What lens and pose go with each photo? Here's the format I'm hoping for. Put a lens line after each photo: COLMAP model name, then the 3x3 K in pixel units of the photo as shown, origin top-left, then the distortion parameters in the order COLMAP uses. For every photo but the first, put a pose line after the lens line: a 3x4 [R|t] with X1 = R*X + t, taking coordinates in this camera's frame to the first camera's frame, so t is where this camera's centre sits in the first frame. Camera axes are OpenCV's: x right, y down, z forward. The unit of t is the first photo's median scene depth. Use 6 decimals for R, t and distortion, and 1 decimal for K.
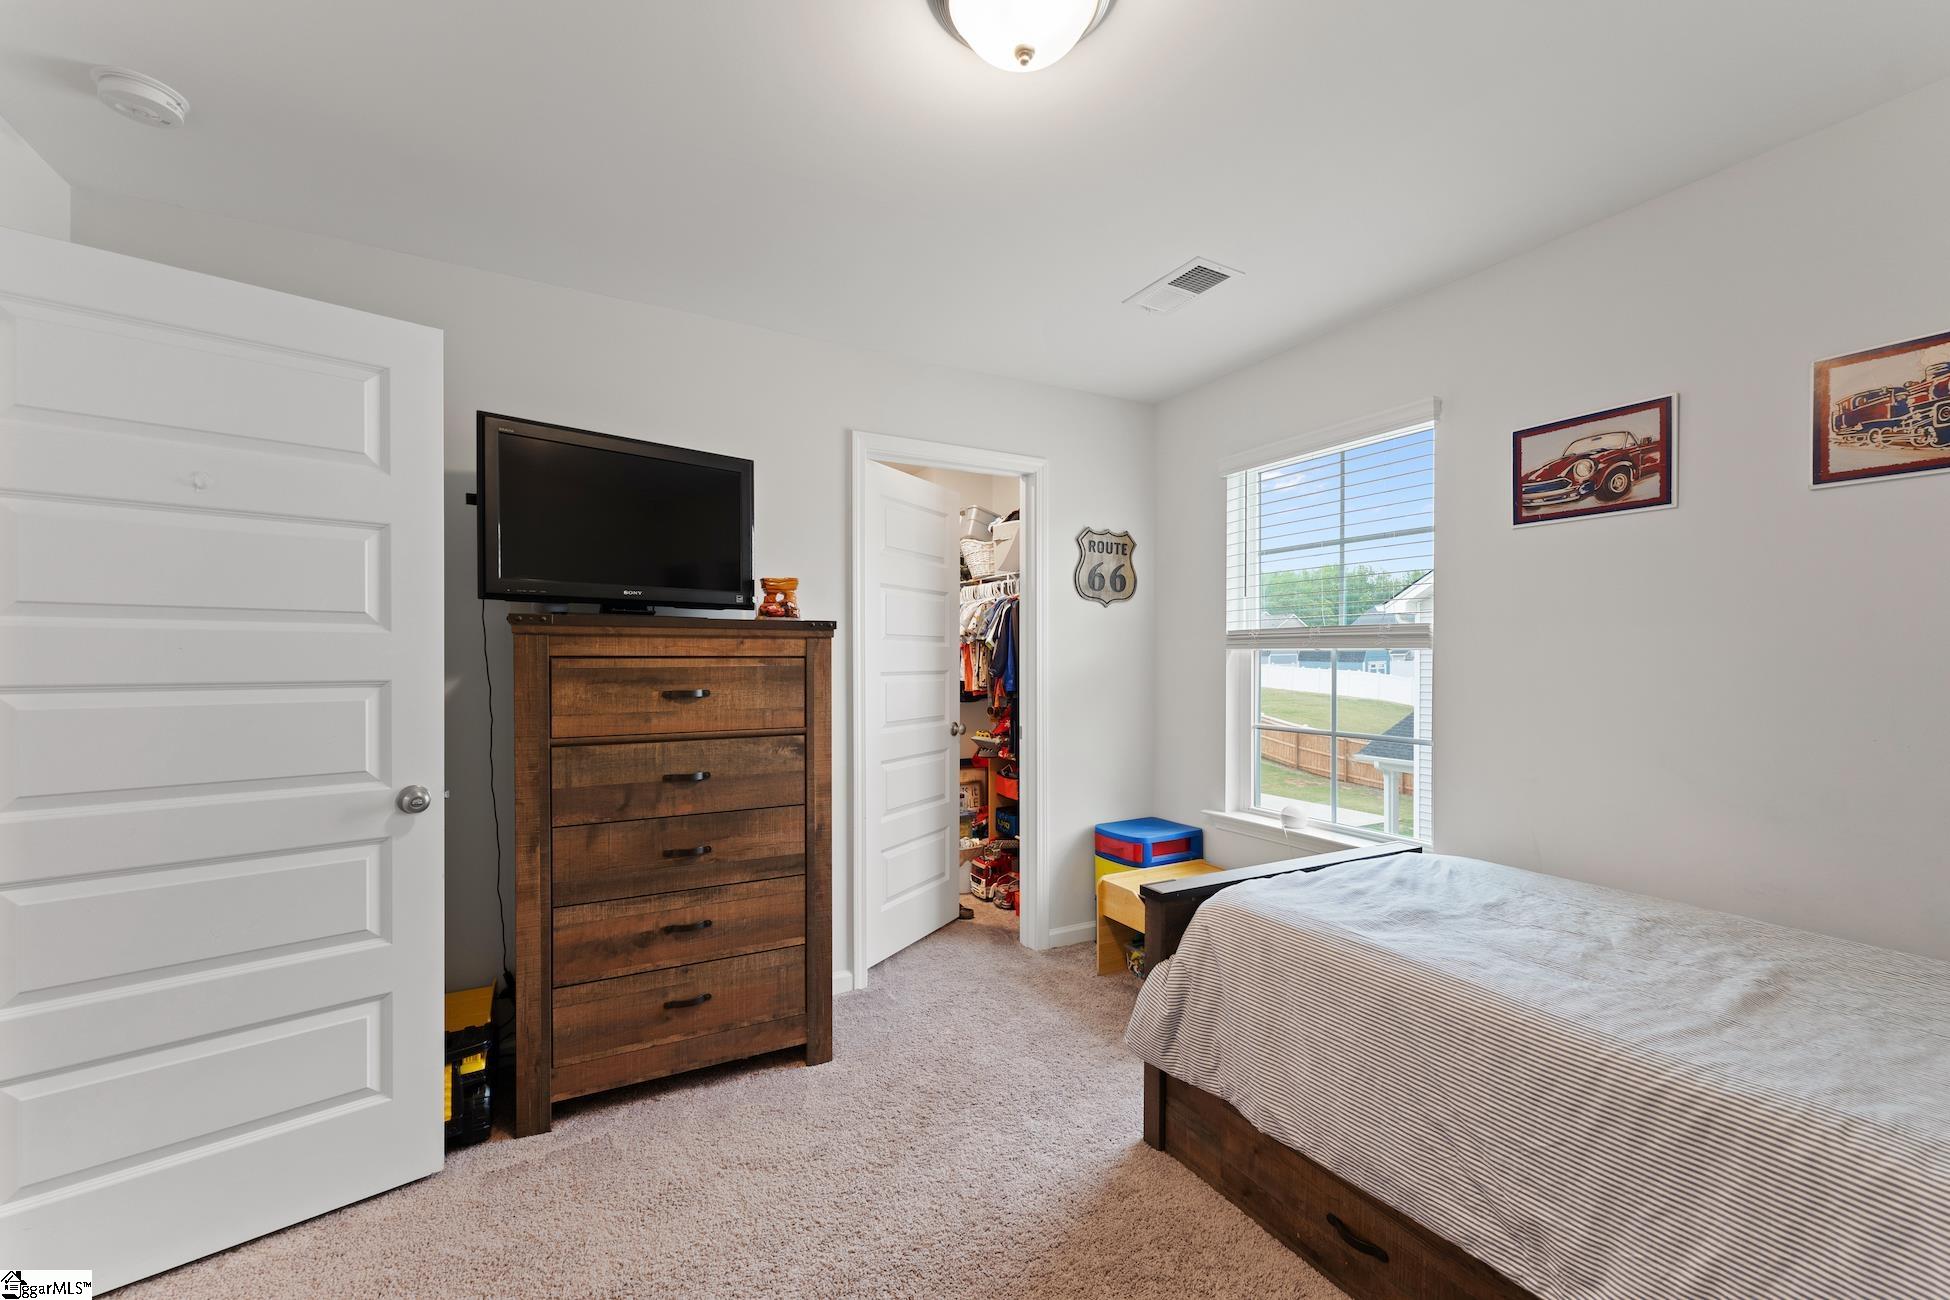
lens RADIAL K [[779.5, 0, 974.6], [0, 779.5, 653.4], [0, 0, 1]] dist [-0.000054, -0.000096]
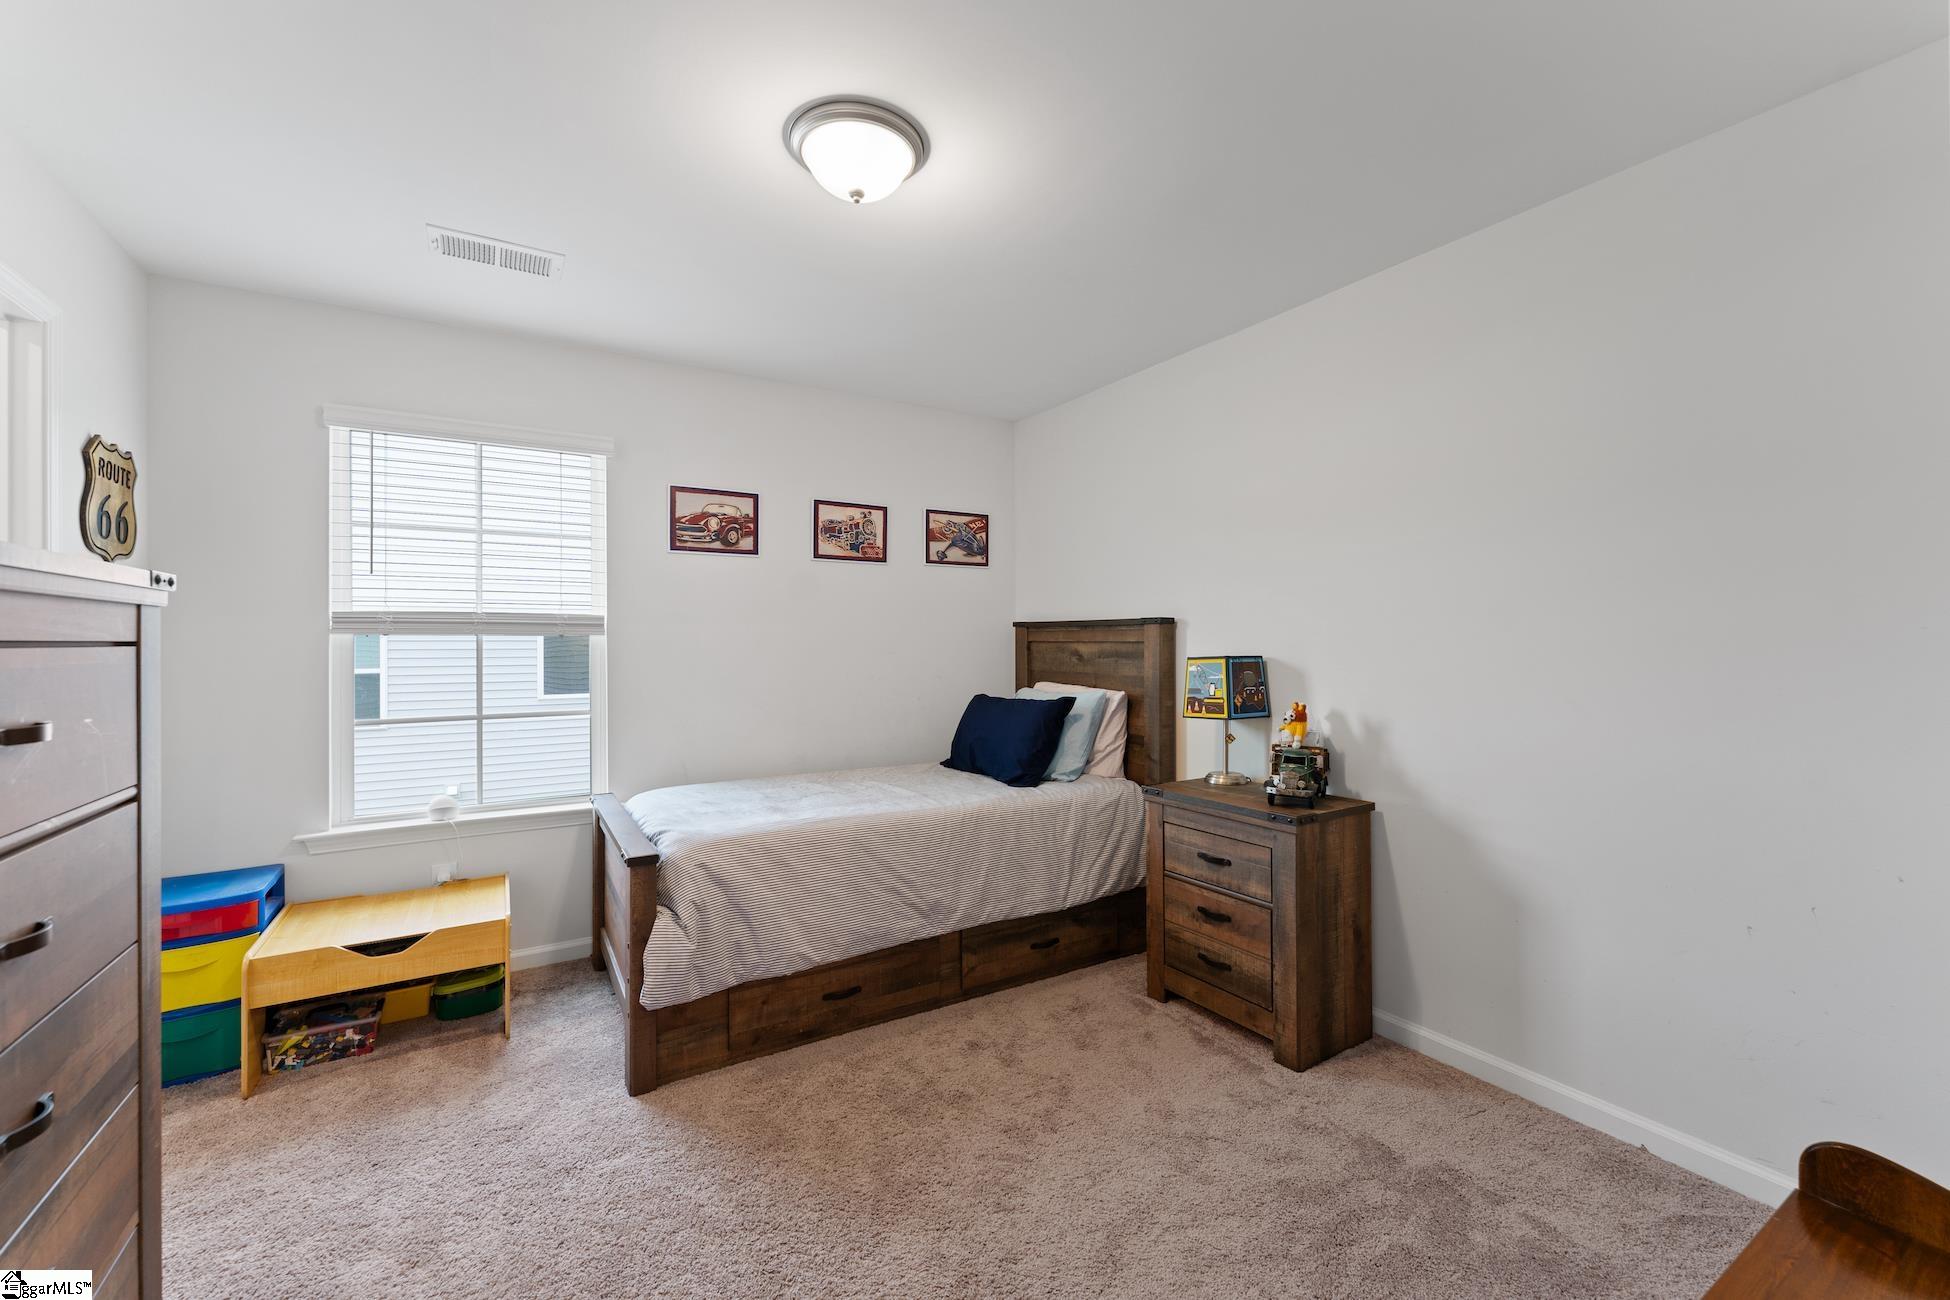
lens RADIAL K [[756.4, 0, 976.9], [0, 756.4, 625.4], [0, 0, 1]] dist [-0.000169, 0.000049]
pose [[-0.024808, 0.021820, 0.999454, -0.754814], [-0.001172, 0.999760, -0.021856, 0.003287], [-0.999692, -0.001713, -0.024777, 0.503283]]
